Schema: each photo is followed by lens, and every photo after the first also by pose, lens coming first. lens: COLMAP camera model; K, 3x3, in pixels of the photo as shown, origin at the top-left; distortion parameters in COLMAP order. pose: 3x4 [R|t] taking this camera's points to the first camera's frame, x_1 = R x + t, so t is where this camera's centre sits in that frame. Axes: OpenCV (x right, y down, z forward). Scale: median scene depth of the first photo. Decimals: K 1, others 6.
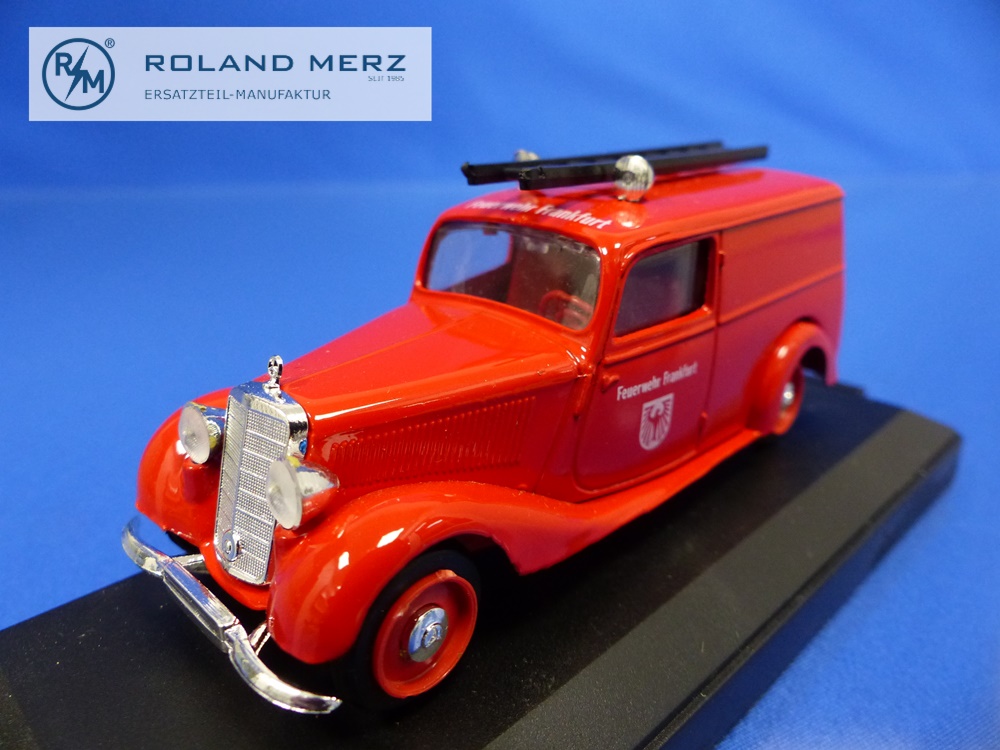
lens RADIAL K [[761.4, 0, 503.4], [0, 761.4, 369.6], [0, 0, 1]] dist [-0.029922, -0.034497]
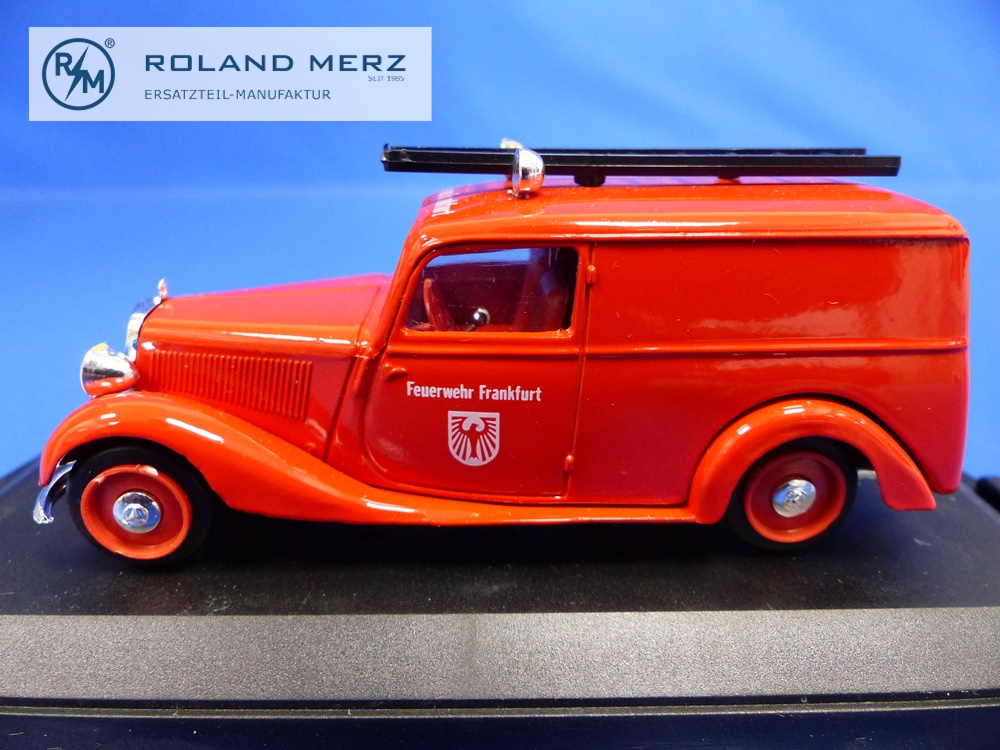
lens RADIAL K [[761.4, 0, 492.8], [0, 761.4, 375.9], [0, 0, 1]] dist [-0.029922, -0.034497]
pose [[0.717542, 0.250470, -0.649921, 0.837896], [-0.247582, 0.963885, 0.098125, -0.102878], [0.651027, 0.090500, 0.753640, 0.341174]]
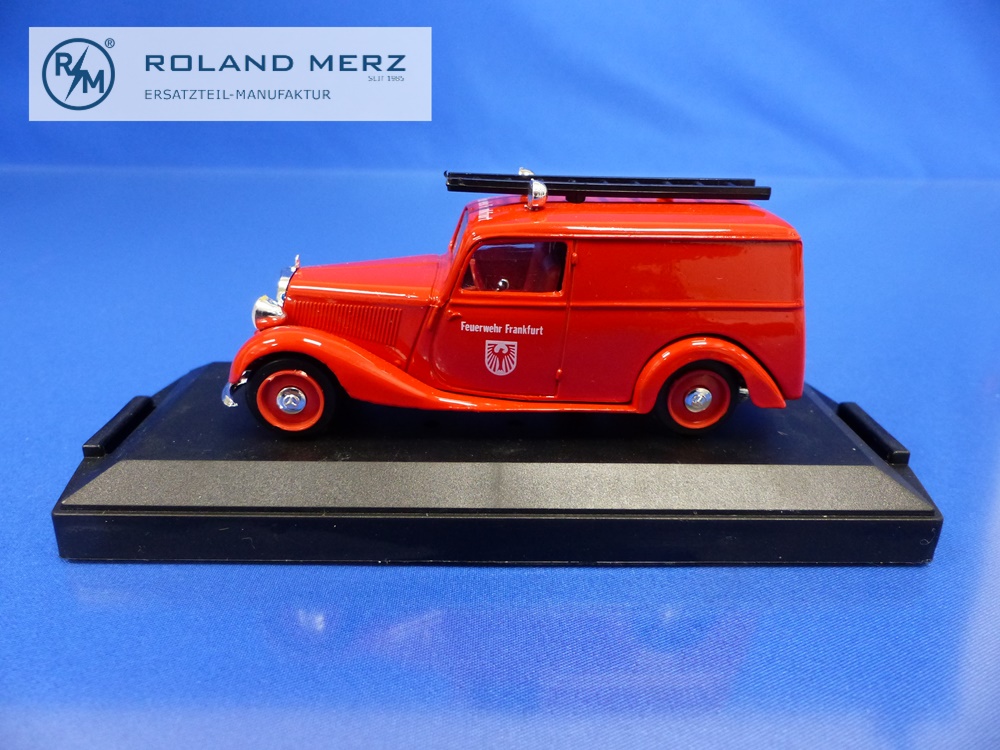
lens RADIAL K [[761.4, 0, 496.0], [0, 761.4, 379.1], [0, 0, 1]] dist [-0.029922, -0.034497]
pose [[0.724390, 0.283839, -0.628247, 1.207176], [-0.266449, 0.955763, 0.124585, -0.077057], [0.635817, 0.077148, 0.767974, -0.151800]]
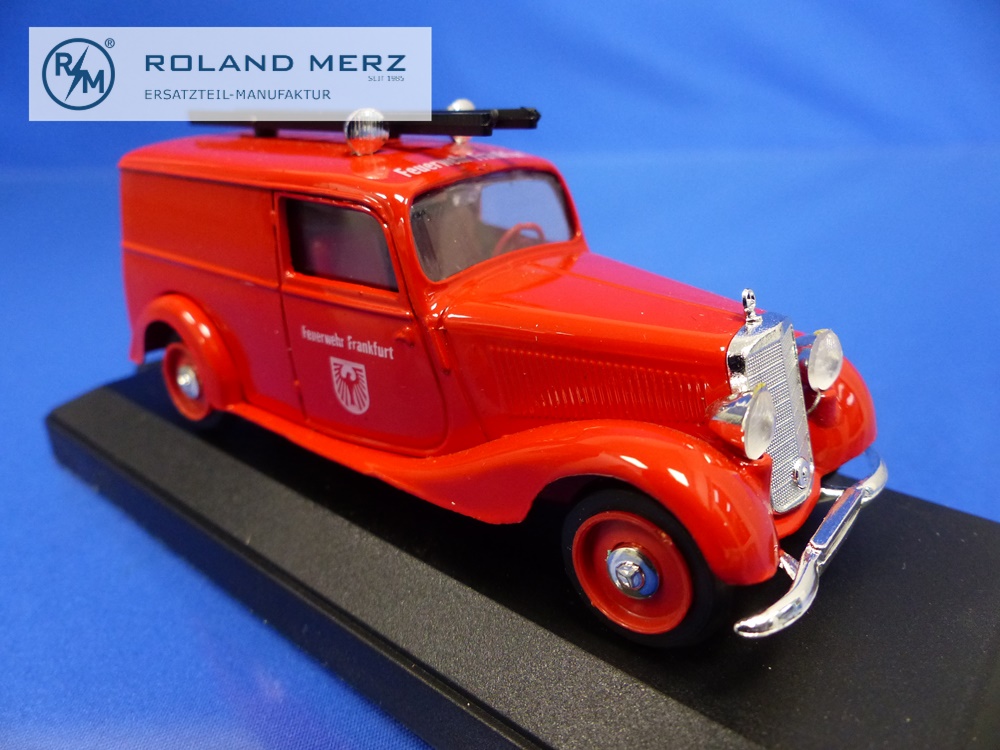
lens RADIAL K [[761.4, 0, 506.1], [0, 761.4, 368.2], [0, 0, 1]] dist [-0.029922, -0.034497]
pose [[0.271252, 0.338968, -0.900846, 1.187992], [-0.306417, 0.917653, 0.253027, -0.273061], [0.912432, 0.207400, 0.352780, 0.884875]]
